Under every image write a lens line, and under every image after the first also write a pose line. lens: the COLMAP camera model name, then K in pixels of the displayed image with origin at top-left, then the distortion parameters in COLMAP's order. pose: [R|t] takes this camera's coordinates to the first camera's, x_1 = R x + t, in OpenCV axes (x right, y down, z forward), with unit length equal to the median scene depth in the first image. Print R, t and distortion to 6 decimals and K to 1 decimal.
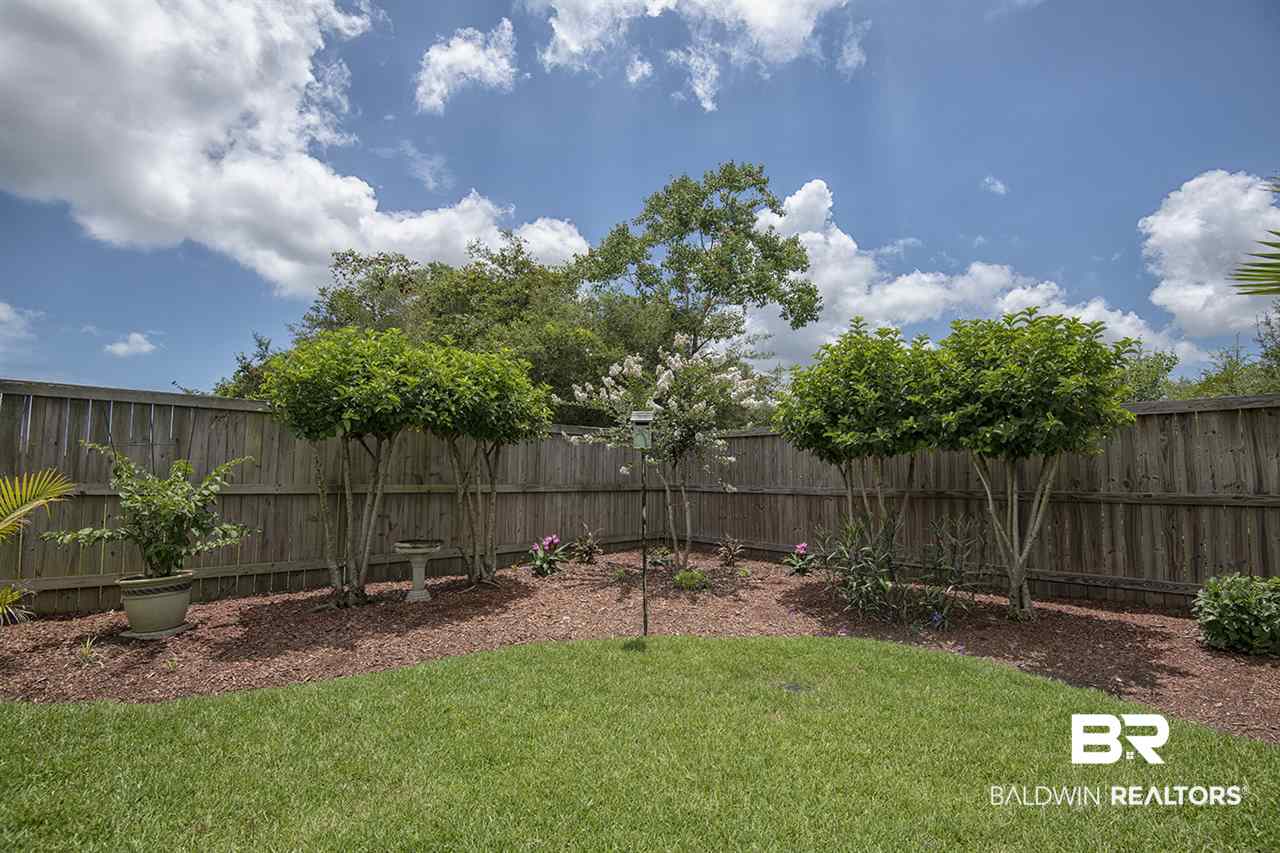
lens RADIAL K [[605.5, 0, 640.0], [0, 605.5, 426.5], [0, 0, 1]] dist [0.001662, -0.029965]
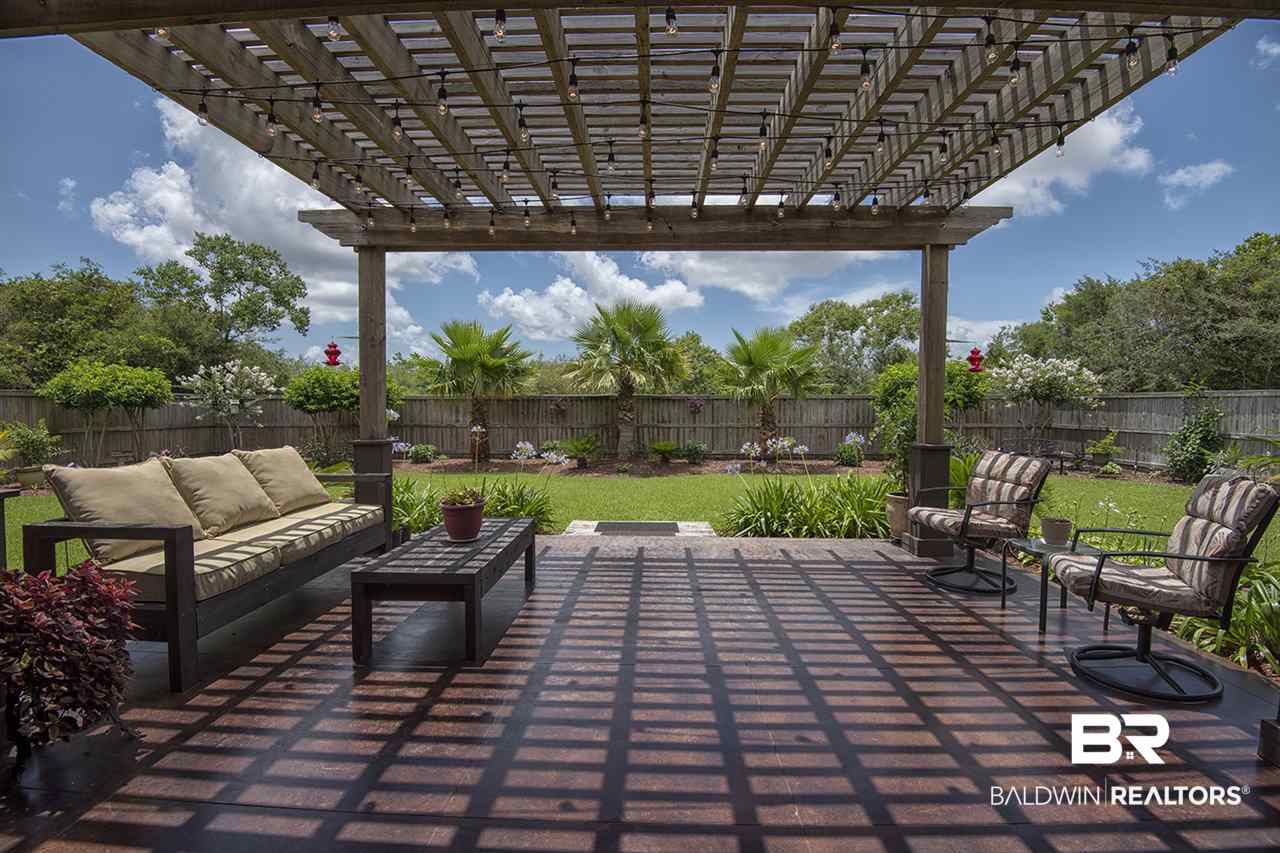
lens RADIAL K [[605.5, 0, 640.0], [0, 605.5, 426.5], [0, 0, 1]] dist [0.001662, -0.029965]
pose [[0.718196, -0.035028, 0.694958, -0.526476], [-0.052900, 0.993094, 0.104723, -0.267891], [-0.693827, -0.111975, 0.711383, -2.084667]]
